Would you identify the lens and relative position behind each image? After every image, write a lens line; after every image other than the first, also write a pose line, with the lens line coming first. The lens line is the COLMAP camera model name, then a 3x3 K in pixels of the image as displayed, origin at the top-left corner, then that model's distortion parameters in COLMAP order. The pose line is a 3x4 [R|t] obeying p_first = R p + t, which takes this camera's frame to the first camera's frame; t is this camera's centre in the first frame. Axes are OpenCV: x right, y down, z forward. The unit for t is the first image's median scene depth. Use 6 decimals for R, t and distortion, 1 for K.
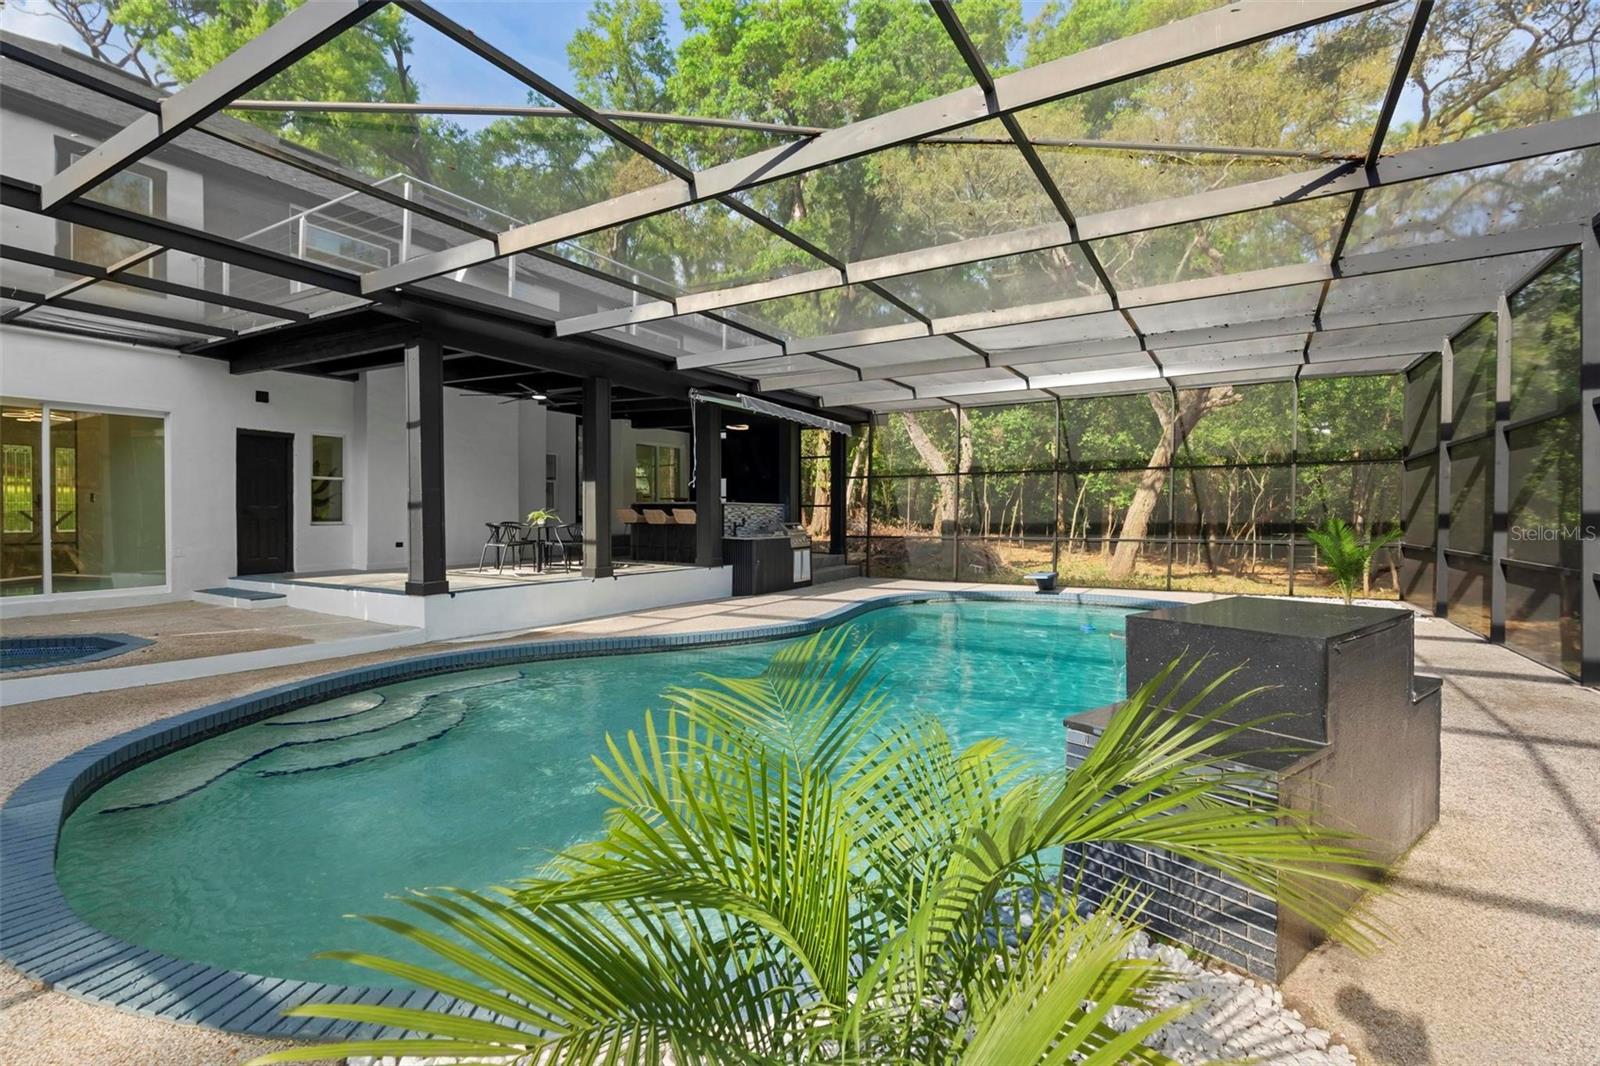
lens RADIAL K [[727.4, 0, 799.6], [0, 727.4, 514.6], [0, 0, 1]] dist [-0.000490, 0.000054]
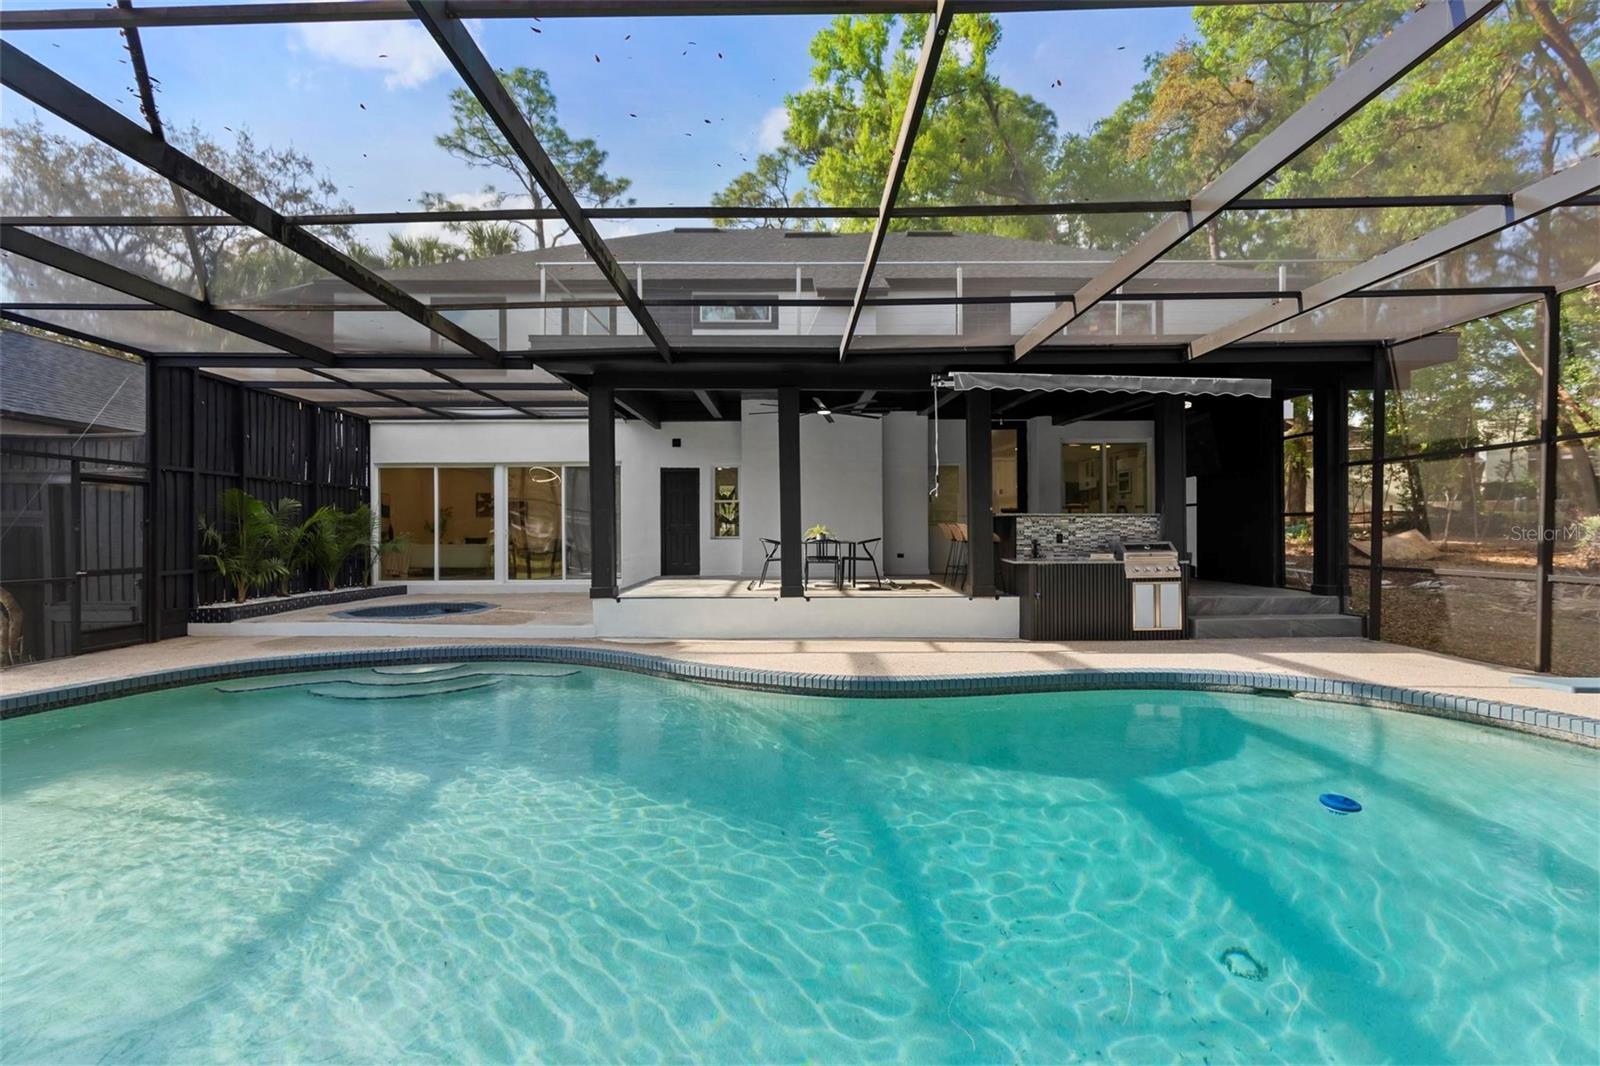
lens RADIAL K [[705.7, 0, 793.9], [0, 705.7, 533.5], [0, 0, 1]] dist [-0.007752, -0.000284]
pose [[0.509709, 0.006530, -0.860322, 0.446454], [0.005444, 0.999927, 0.010815, -0.006091], [0.860330, -0.010196, 0.509636, 0.461073]]
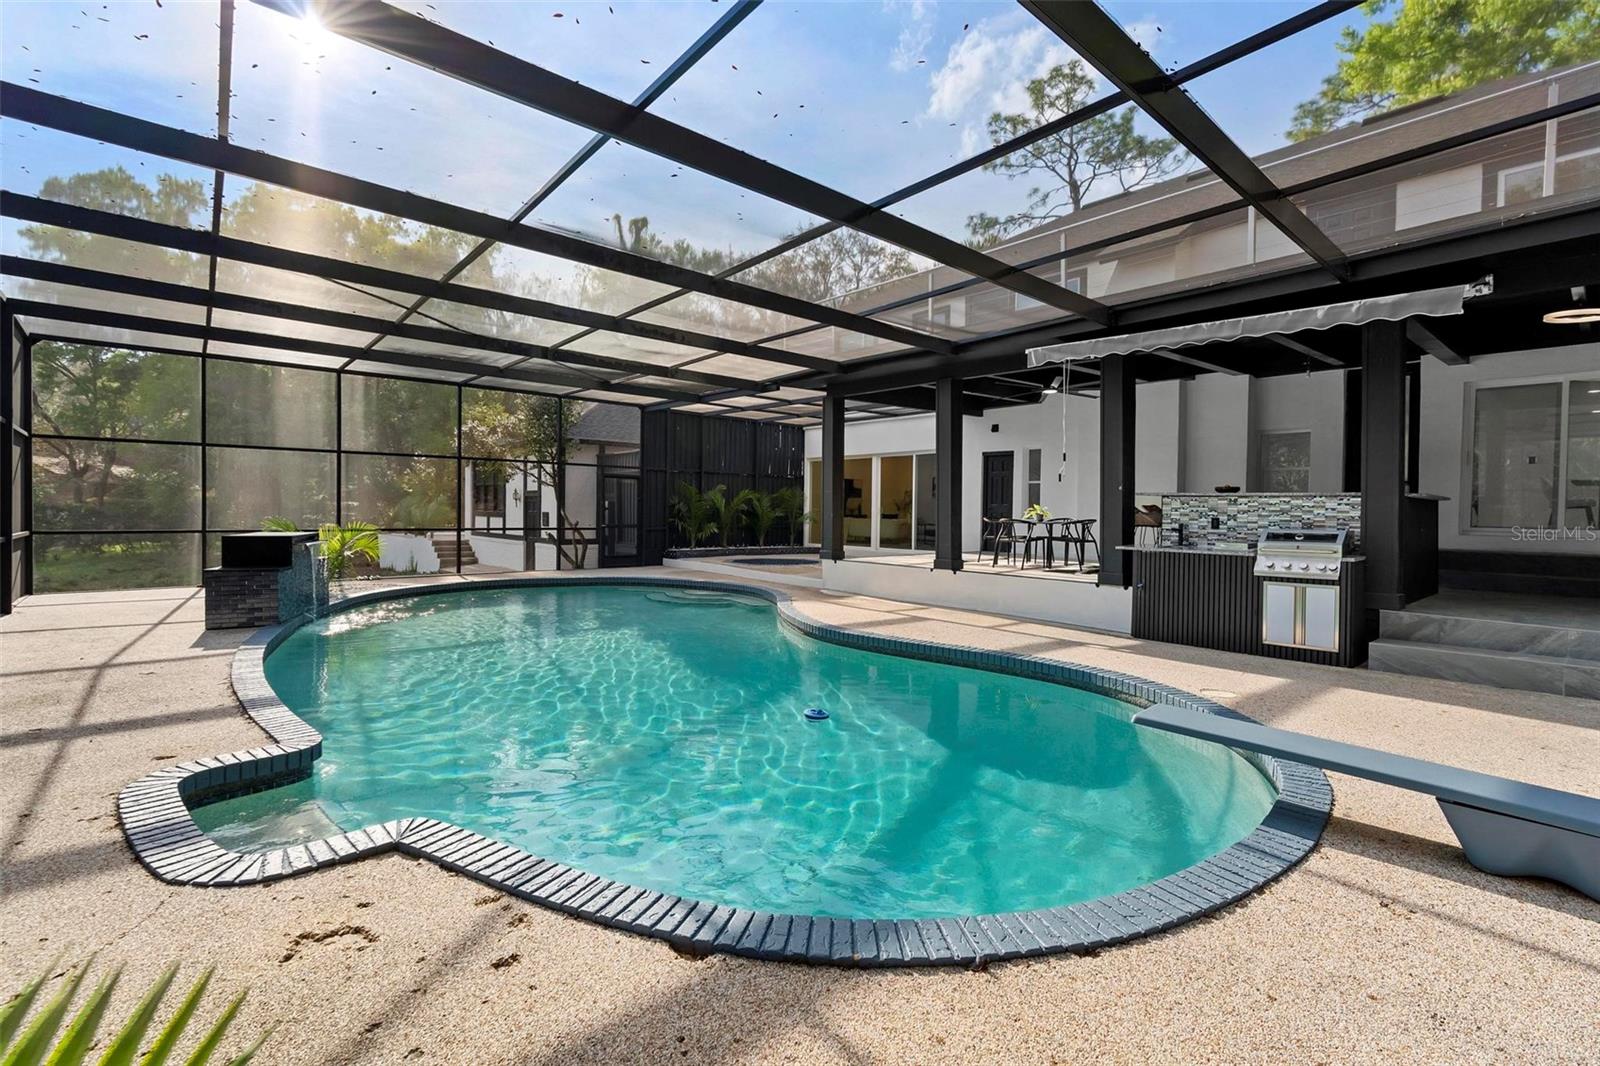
lens RADIAL K [[727.4, 0, 799.6], [0, 727.4, 514.6], [0, 0, 1]] dist [-0.000490, 0.000054]
pose [[-0.318985, 0.007127, -0.947733, 0.674370], [-0.008449, 0.999911, 0.010364, -0.001961], [0.947722, 0.011313, -0.318896, 0.975023]]
